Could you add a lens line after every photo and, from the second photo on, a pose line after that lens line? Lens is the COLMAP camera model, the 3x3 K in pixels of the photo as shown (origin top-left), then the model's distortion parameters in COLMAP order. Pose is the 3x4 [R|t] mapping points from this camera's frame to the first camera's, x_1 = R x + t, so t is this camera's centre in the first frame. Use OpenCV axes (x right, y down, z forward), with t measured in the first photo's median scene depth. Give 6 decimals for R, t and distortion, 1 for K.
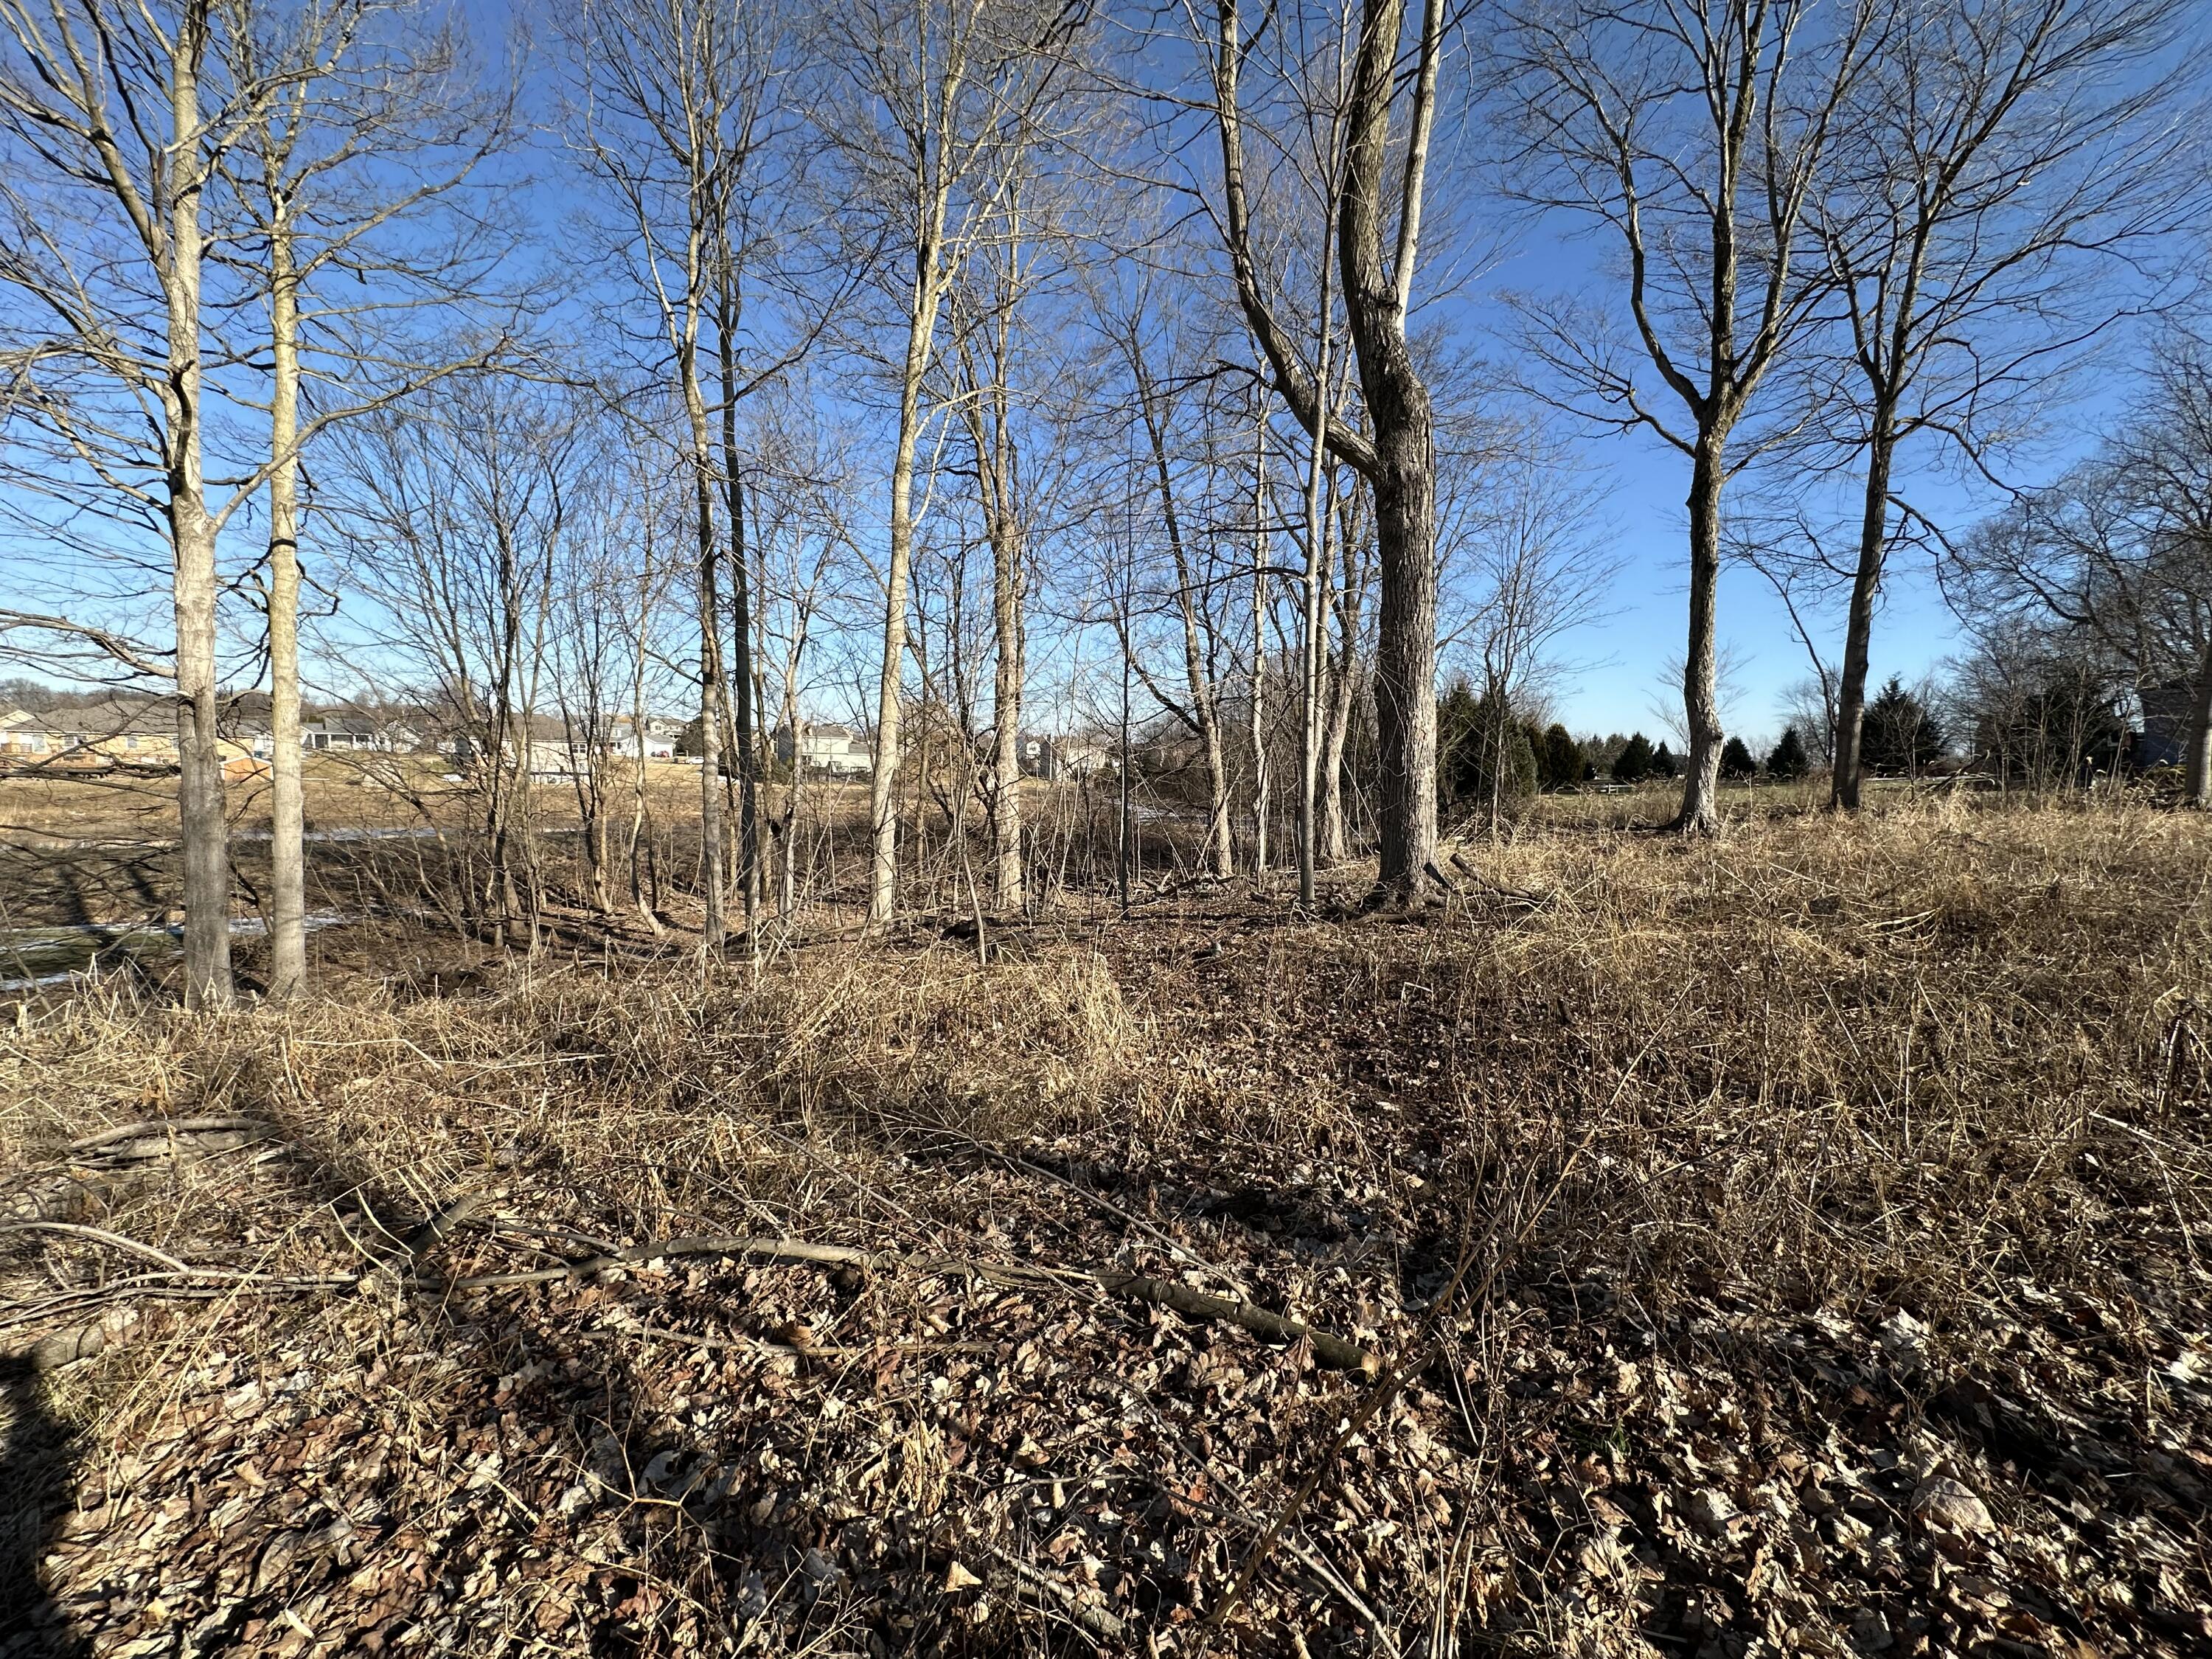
lens RADIAL K [[877.6, 0, 1106.0], [0, 877.6, 829.5], [0, 0, 1]] dist [-0.009008, 0.000268]
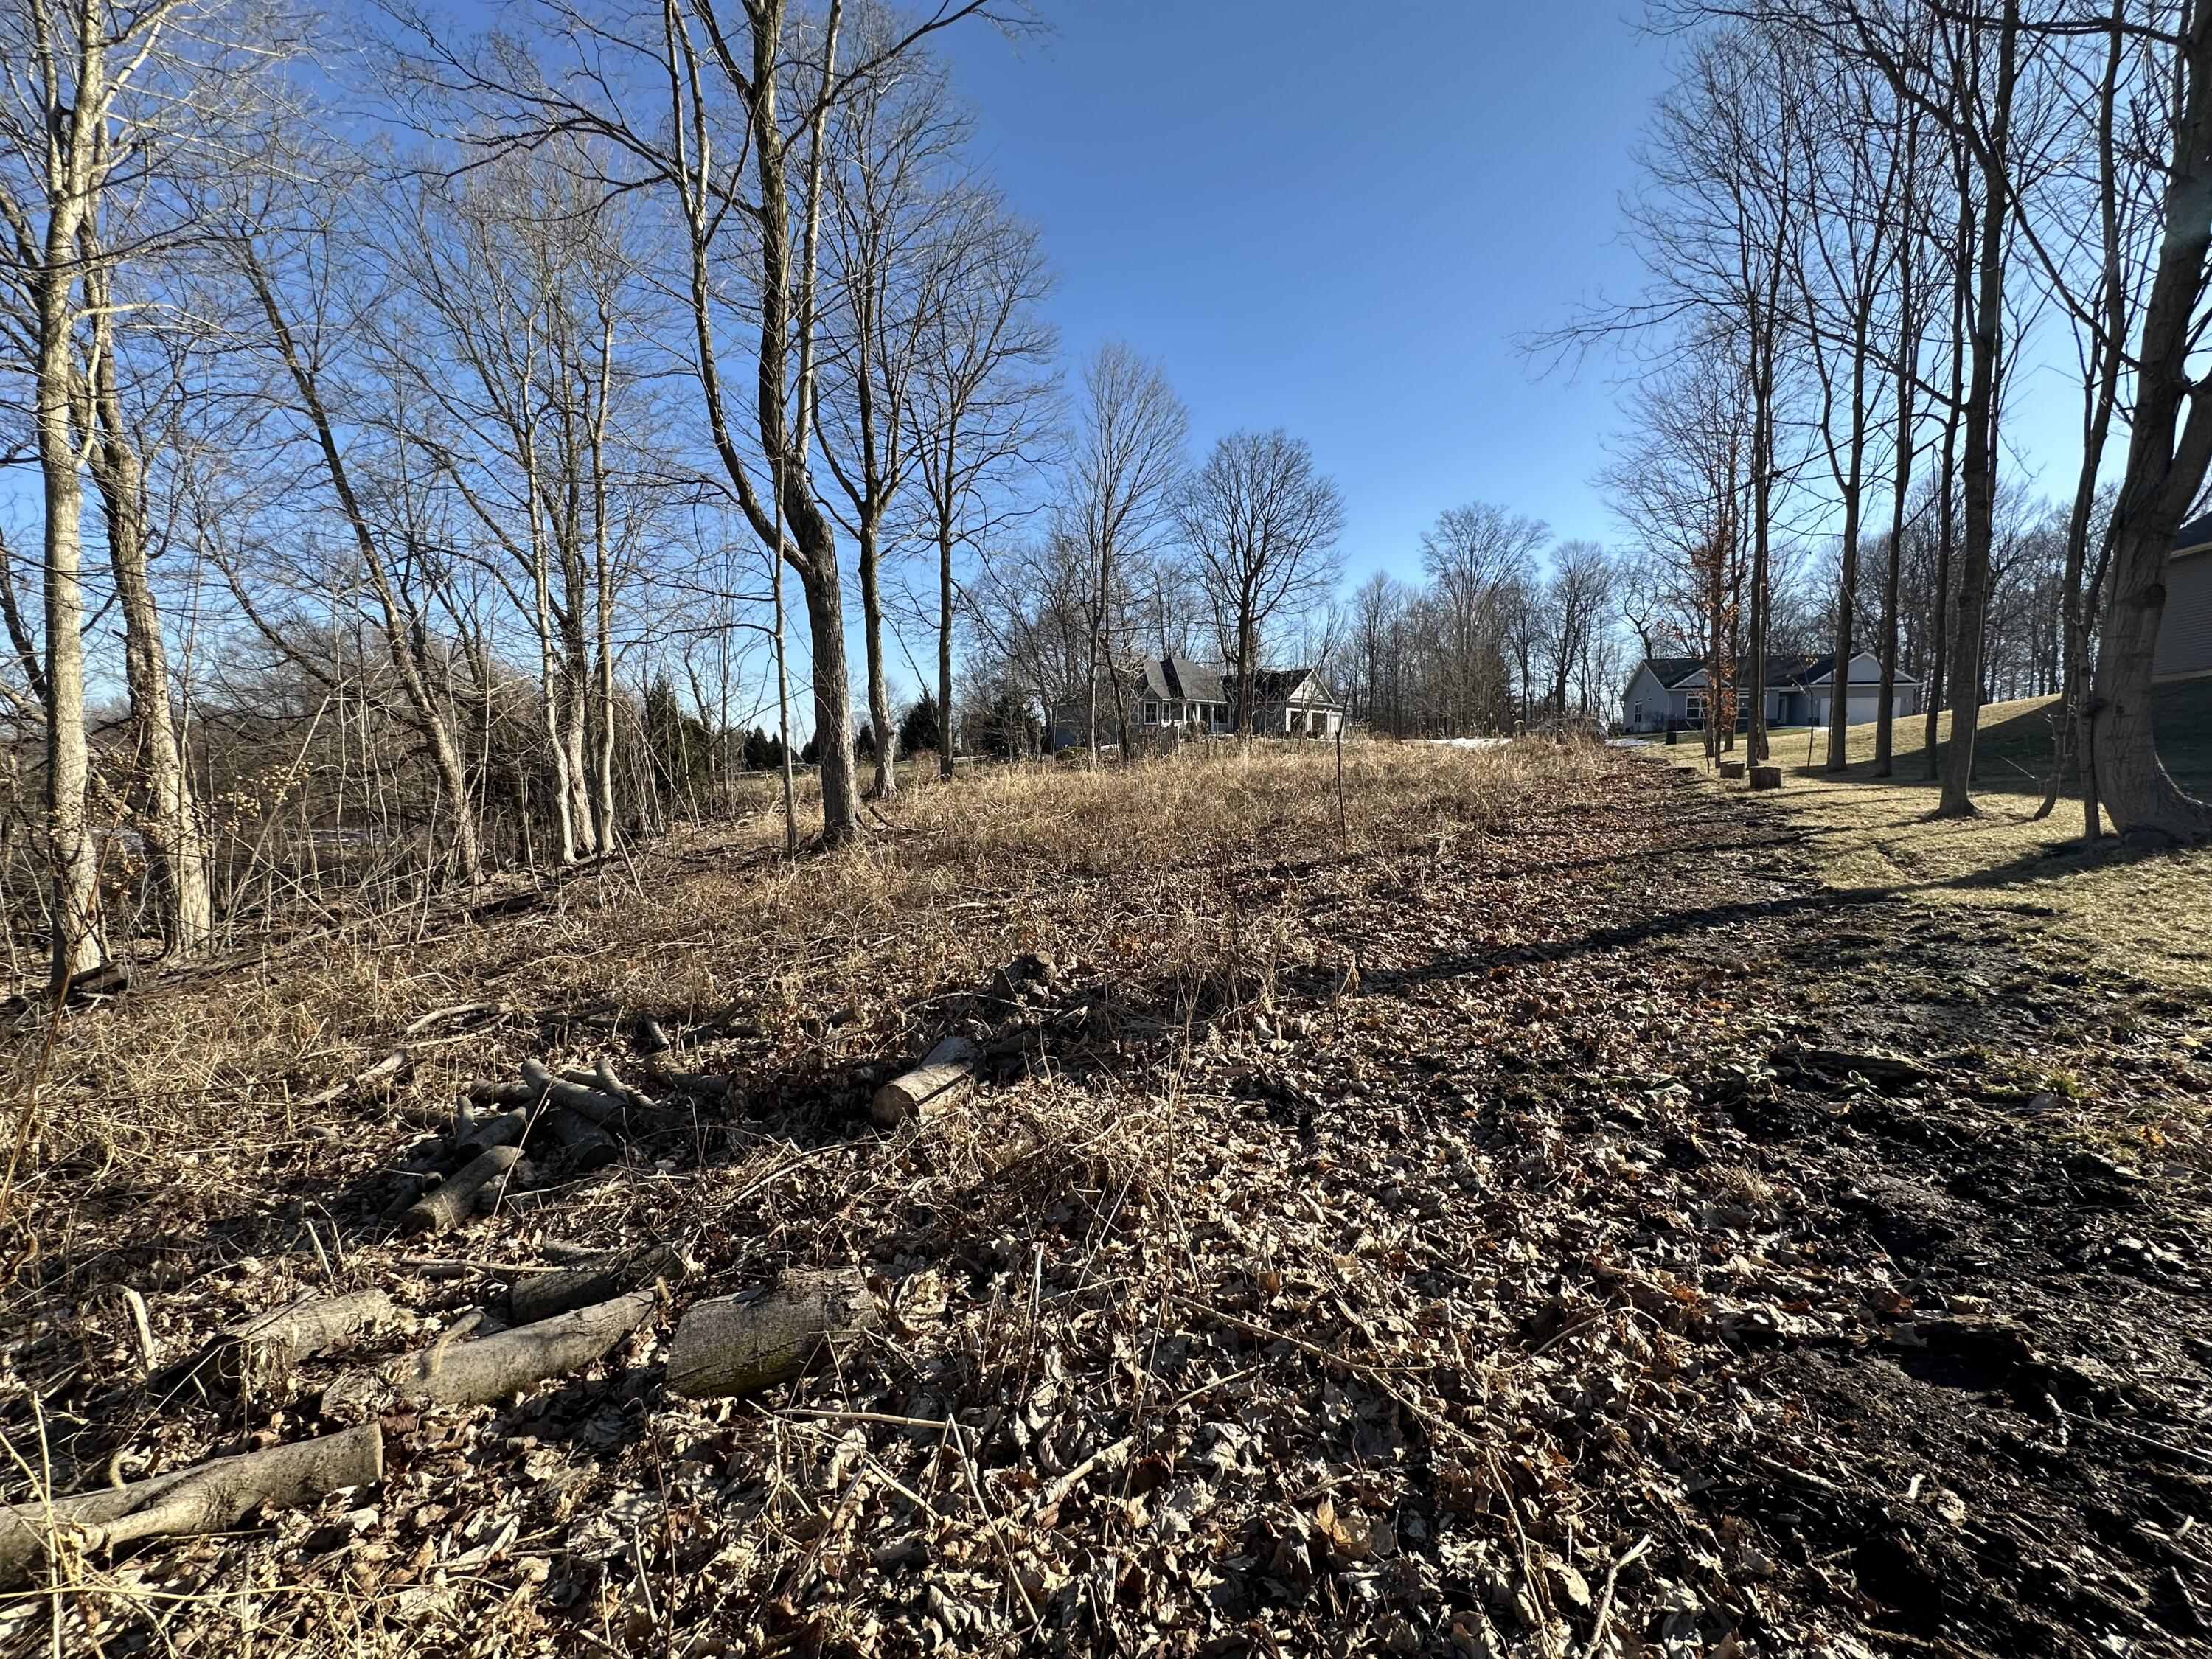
lens RADIAL K [[877.6, 0, 1106.0], [0, 877.6, 829.5], [0, 0, 1]] dist [-0.009008, 0.000268]
pose [[0.574154, -0.093390, 0.813404, -0.292884], [0.085726, 0.994870, 0.053714, 0.009727], [-0.814247, 0.038889, 0.579214, -0.145737]]
